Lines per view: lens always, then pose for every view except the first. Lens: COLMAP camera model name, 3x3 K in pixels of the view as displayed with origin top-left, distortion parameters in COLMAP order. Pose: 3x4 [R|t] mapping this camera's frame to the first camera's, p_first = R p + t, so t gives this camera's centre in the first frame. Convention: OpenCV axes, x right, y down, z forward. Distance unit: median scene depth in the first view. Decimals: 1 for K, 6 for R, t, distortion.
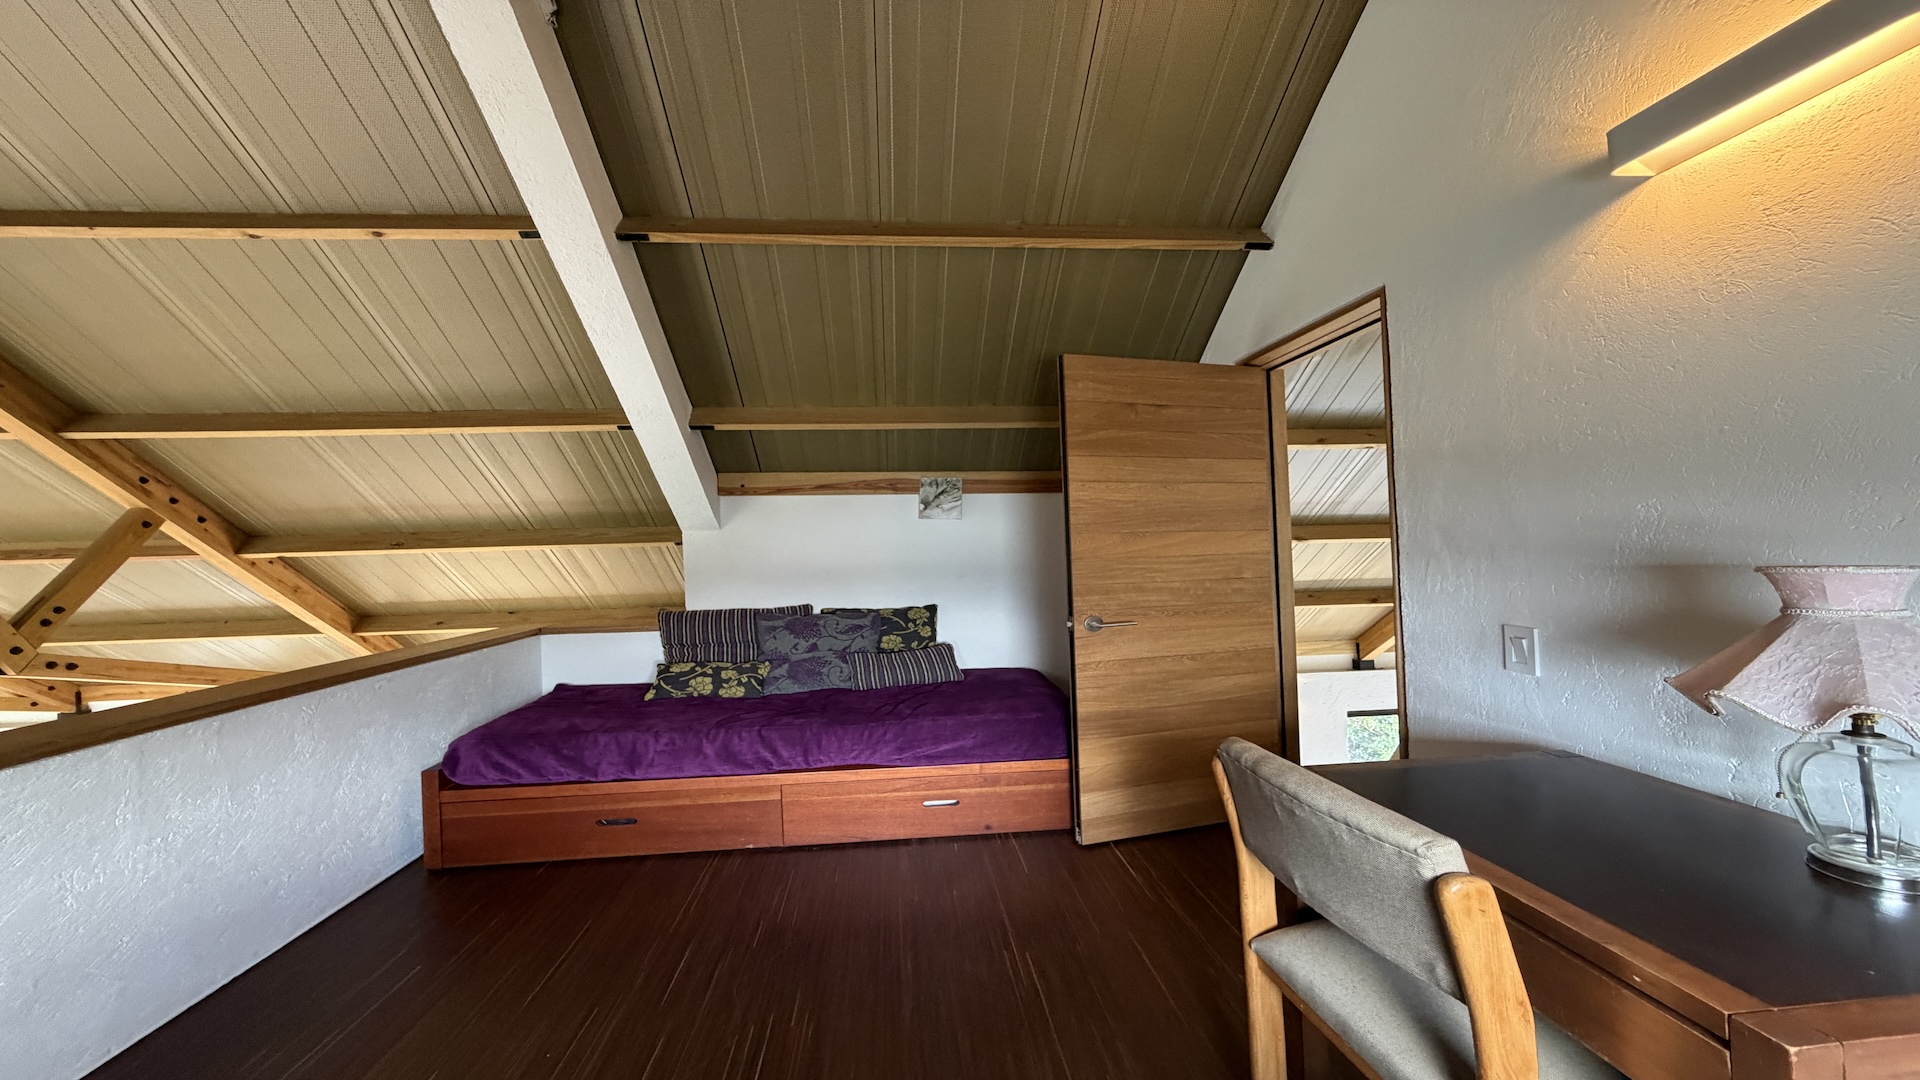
lens RADIAL K [[762.2, 0, 937.9], [0, 762.2, 531.2], [0, 0, 1]] dist [0.001579, -0.000029]
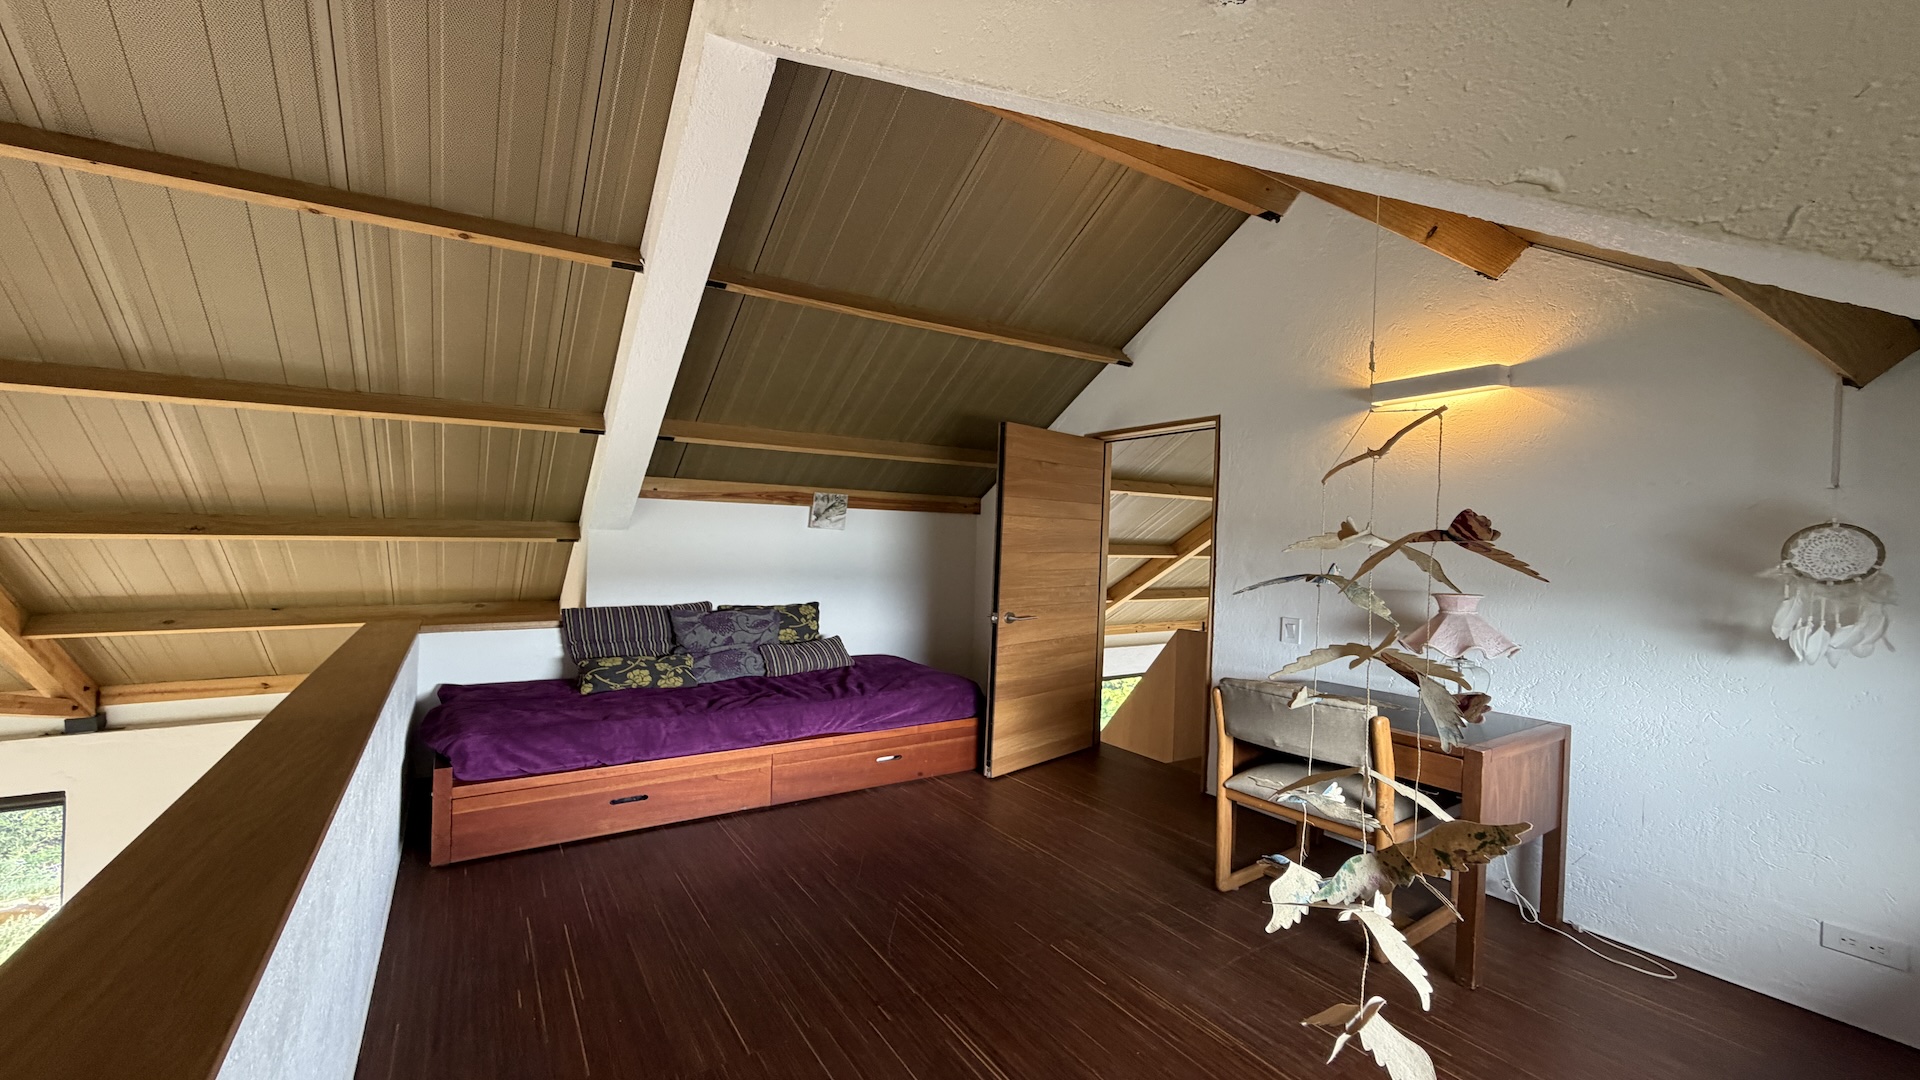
lens RADIAL K [[760.8, 0, 946.1], [0, 760.8, 557.3], [0, 0, 1]] dist [0.002560, 0.000105]
pose [[0.890896, 0.029482, 0.453249, -0.435655], [-0.048788, 0.998329, 0.030958, -0.020937], [-0.451579, -0.049693, 0.890846, -0.142412]]
